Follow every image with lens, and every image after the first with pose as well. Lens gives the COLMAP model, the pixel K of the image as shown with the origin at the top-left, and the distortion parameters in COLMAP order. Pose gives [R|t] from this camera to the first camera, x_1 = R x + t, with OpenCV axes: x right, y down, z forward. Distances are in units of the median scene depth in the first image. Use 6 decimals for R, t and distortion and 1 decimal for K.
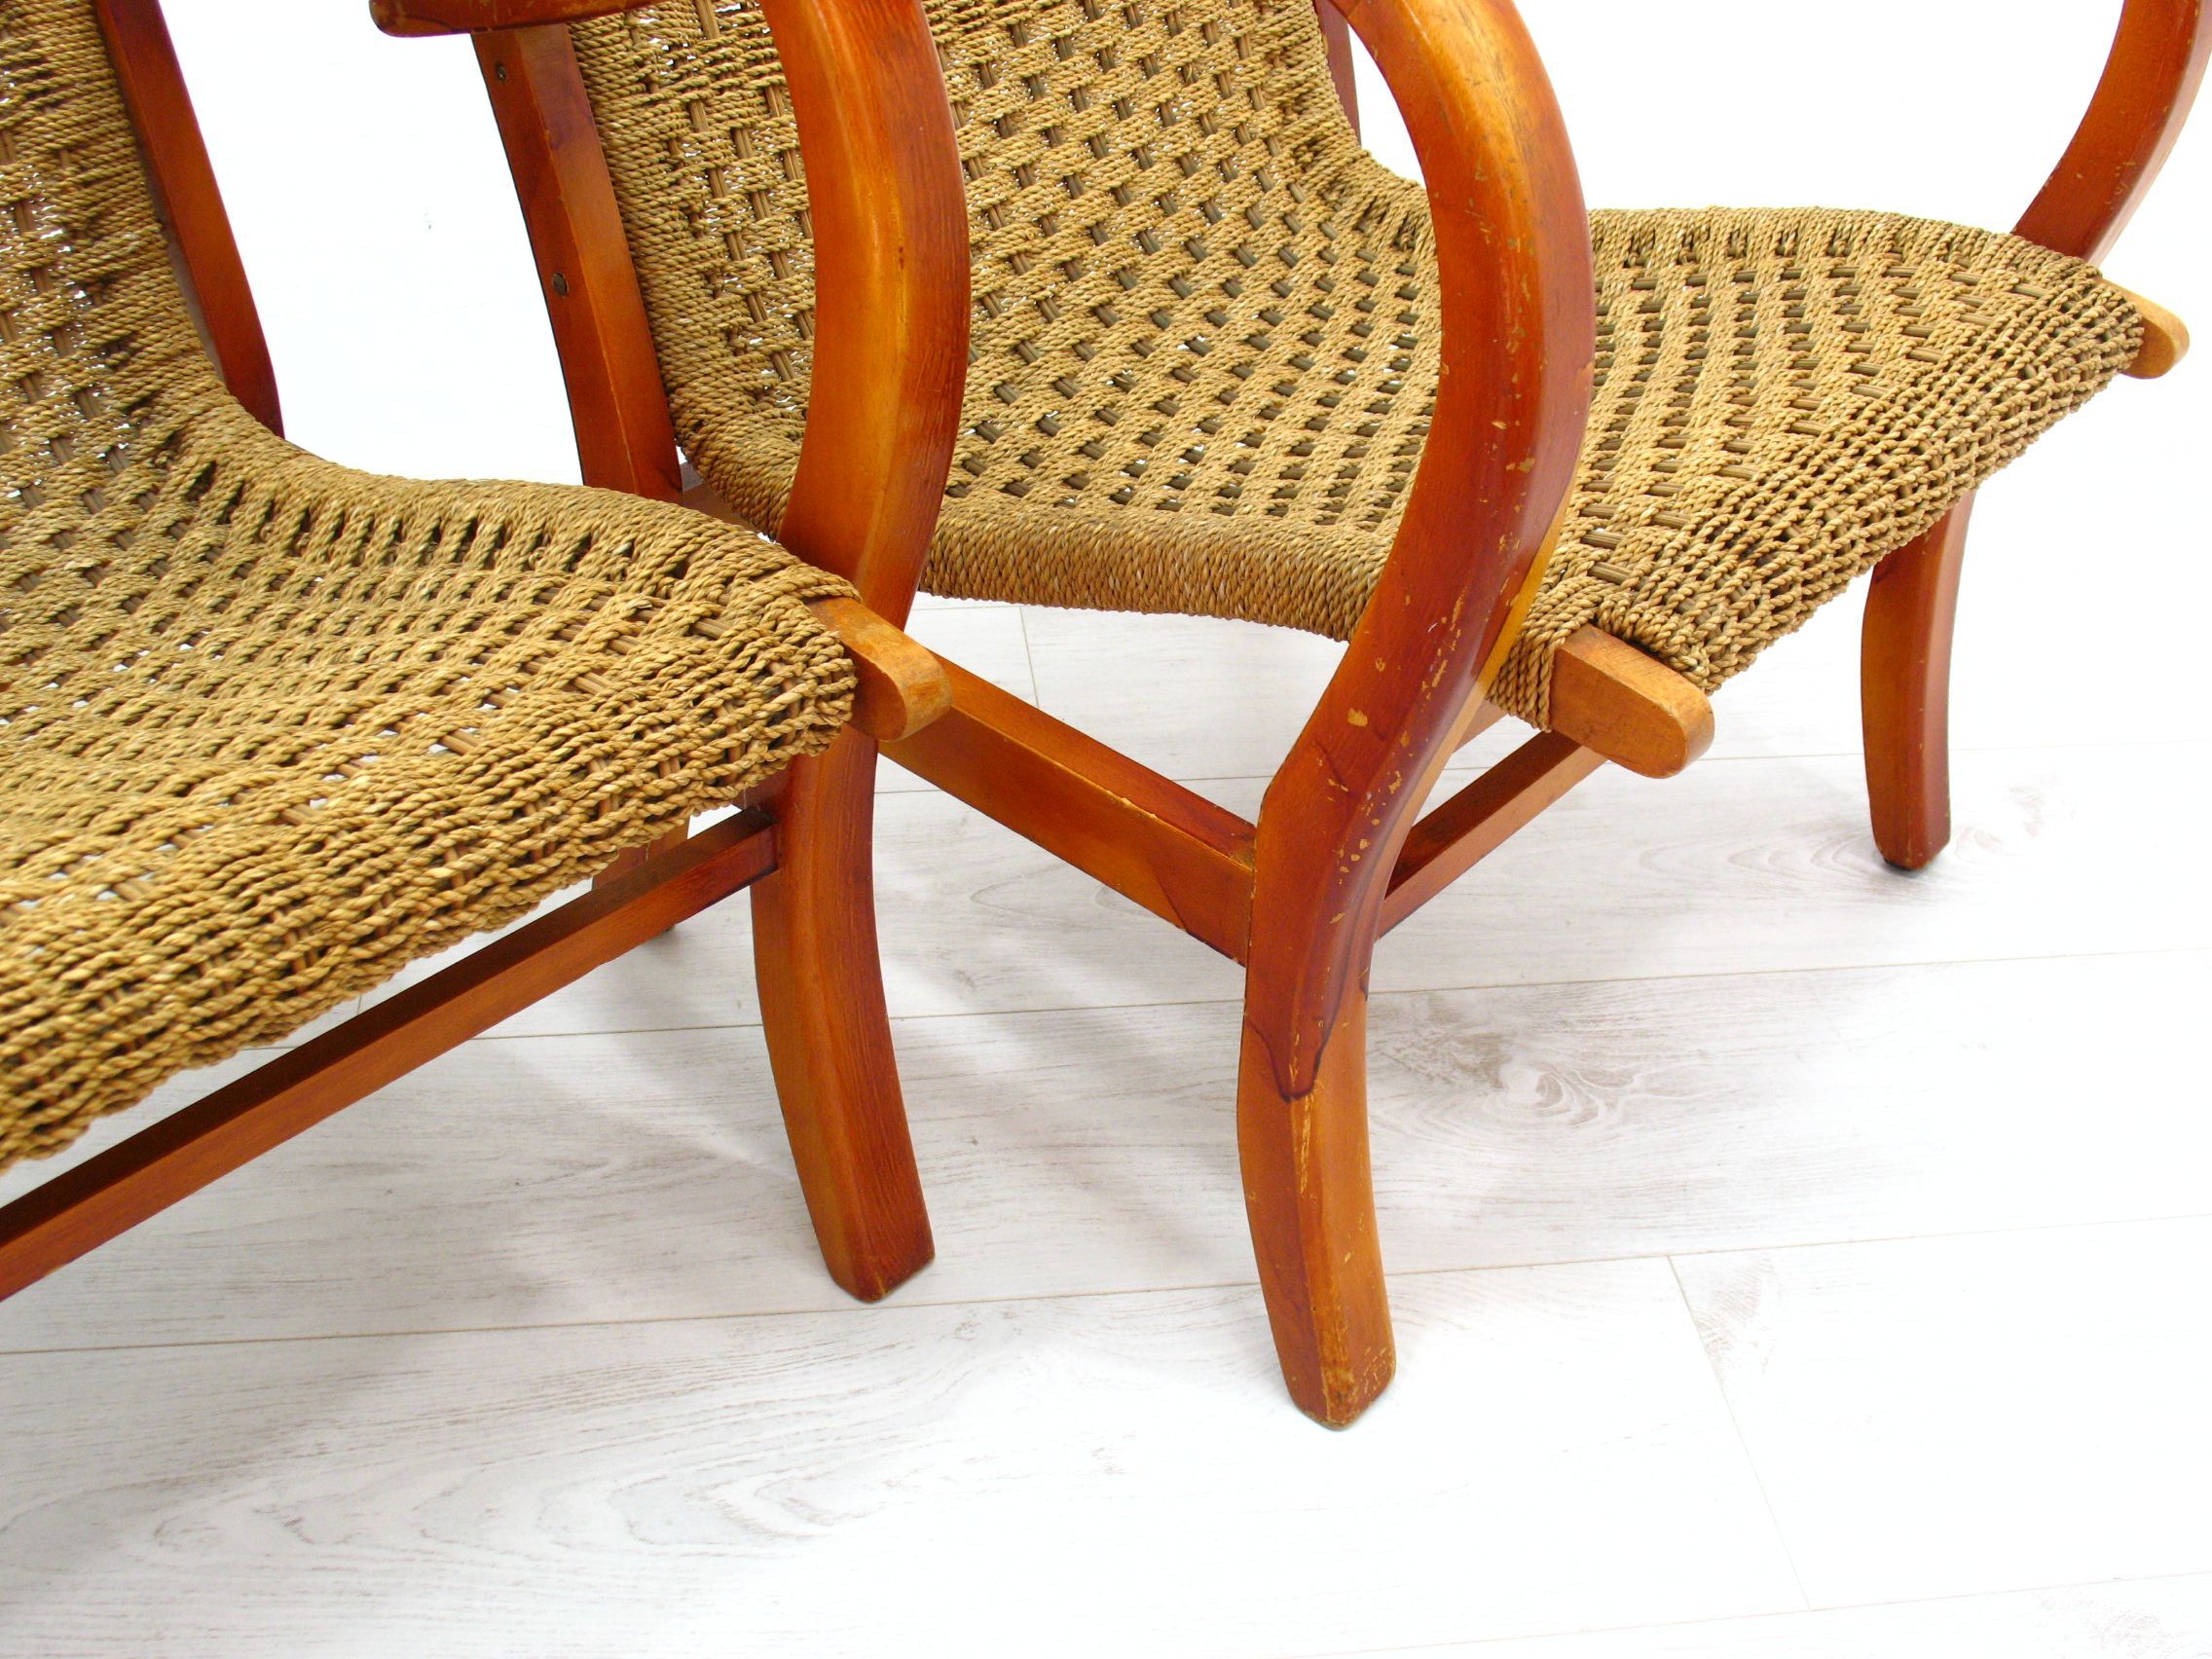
lens RADIAL K [[2546.6, 0, 1079.1], [0, 2546.6, 833.0], [0, 0, 1]] dist [-0.162593, 0.170468]
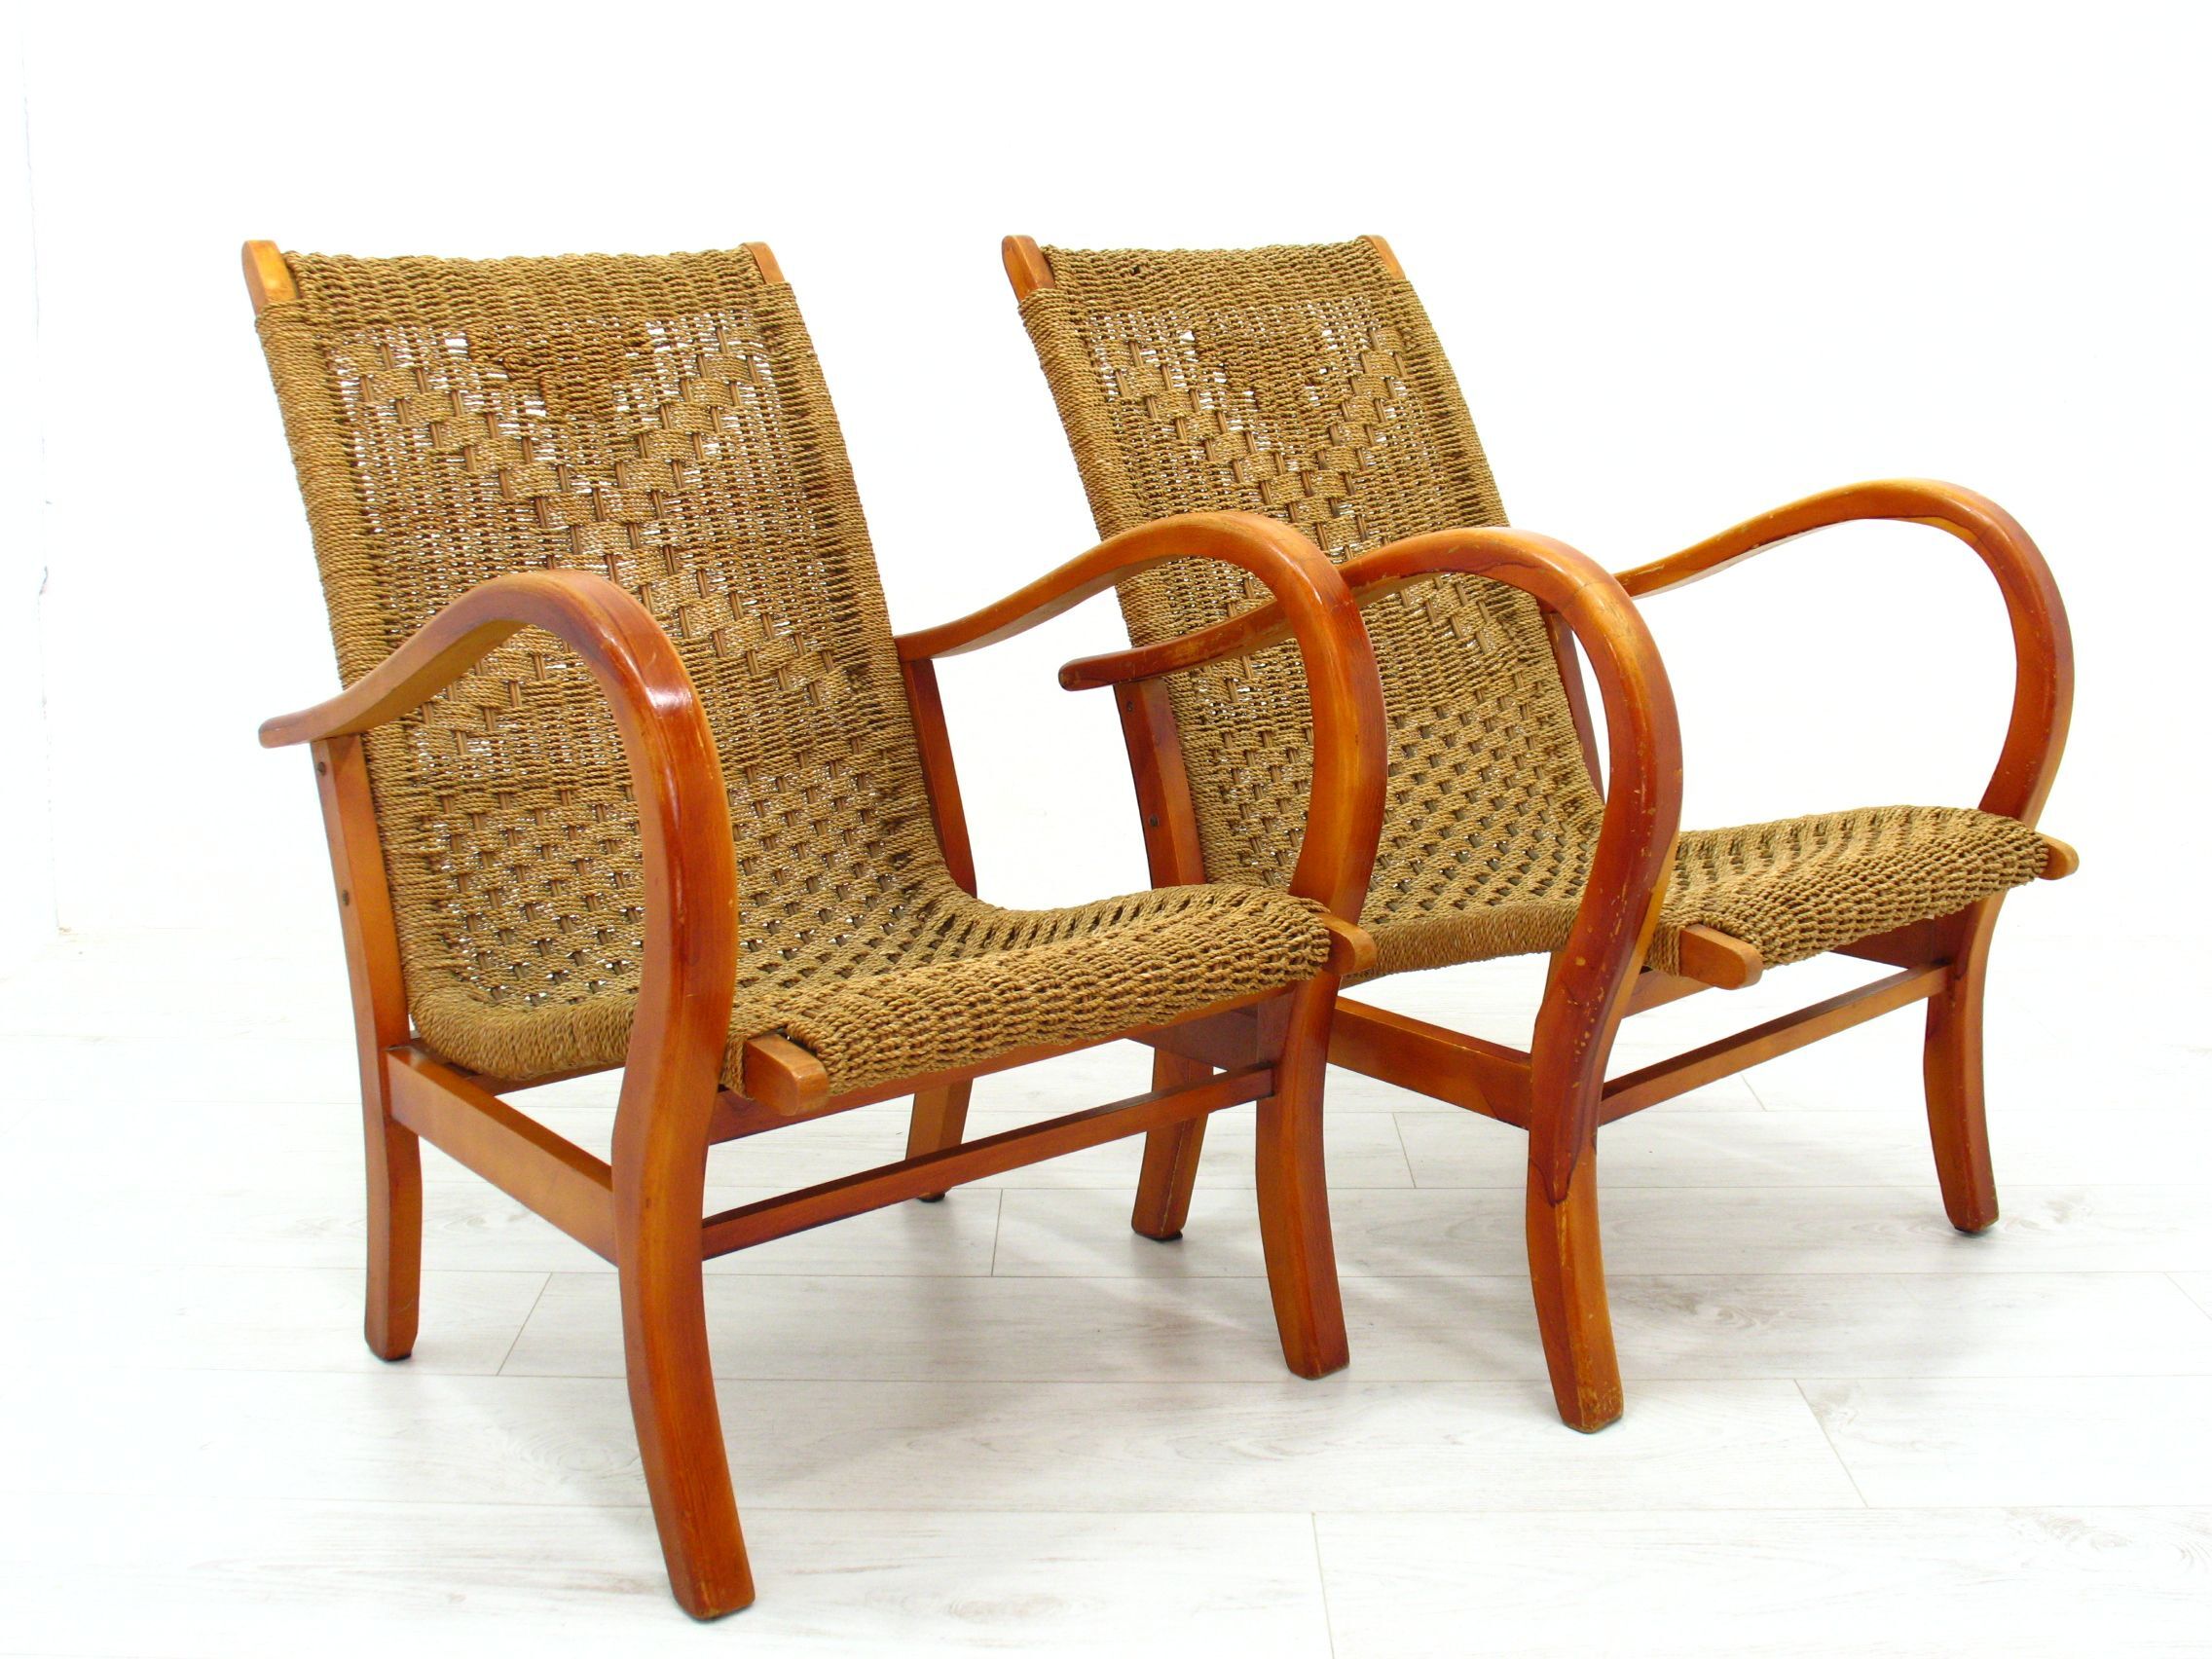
lens RADIAL K [[2546.6, 0, 1079.1], [0, 2546.6, 833.0], [0, 0, 1]] dist [-0.162593, 0.170468]
pose [[0.991629, 0.000814, -0.129116, -0.018745], [-0.049557, 0.925792, -0.374771, 0.477604], [0.119230, 0.378032, 0.918083, -0.695639]]
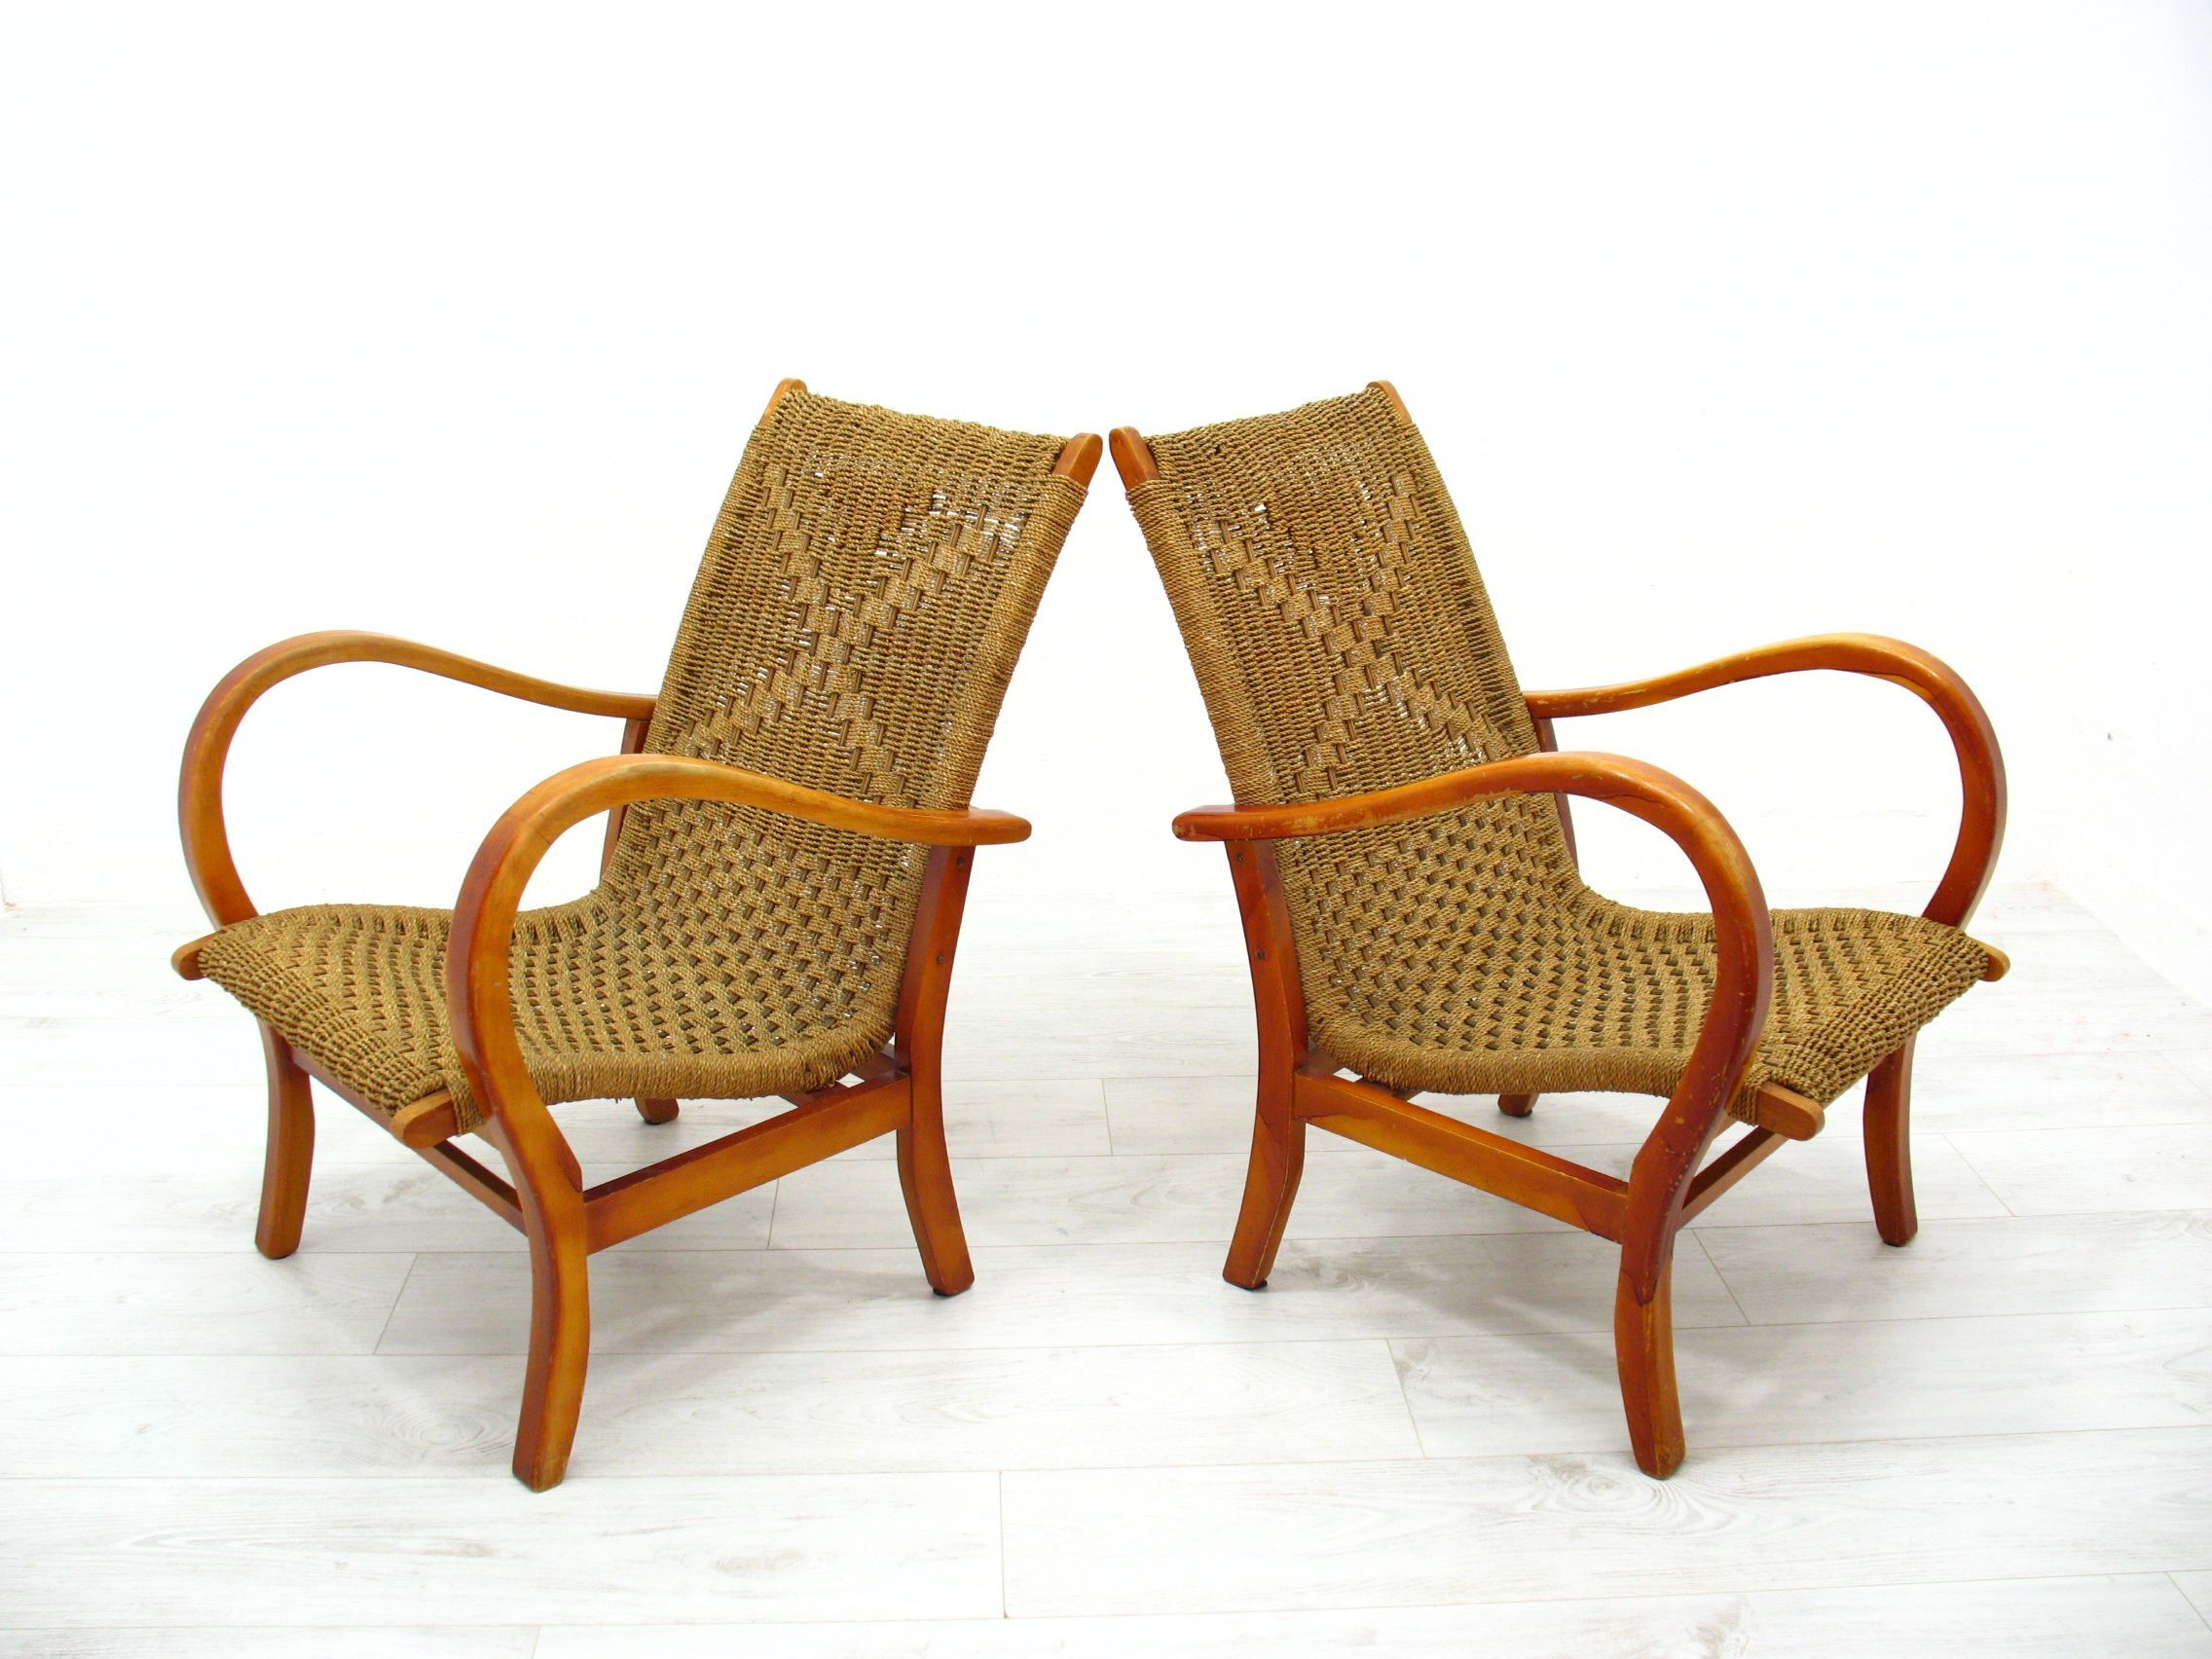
lens RADIAL K [[2275.7, 0, 1095.5], [0, 2275.7, 835.6], [0, 0, 1]] dist [-0.183110, 0.203351]
pose [[0.999854, -0.014719, 0.008665, -0.350848], [0.016554, 0.960049, -0.279341, 0.214871], [-0.004208, 0.279444, 0.960153, -0.855747]]
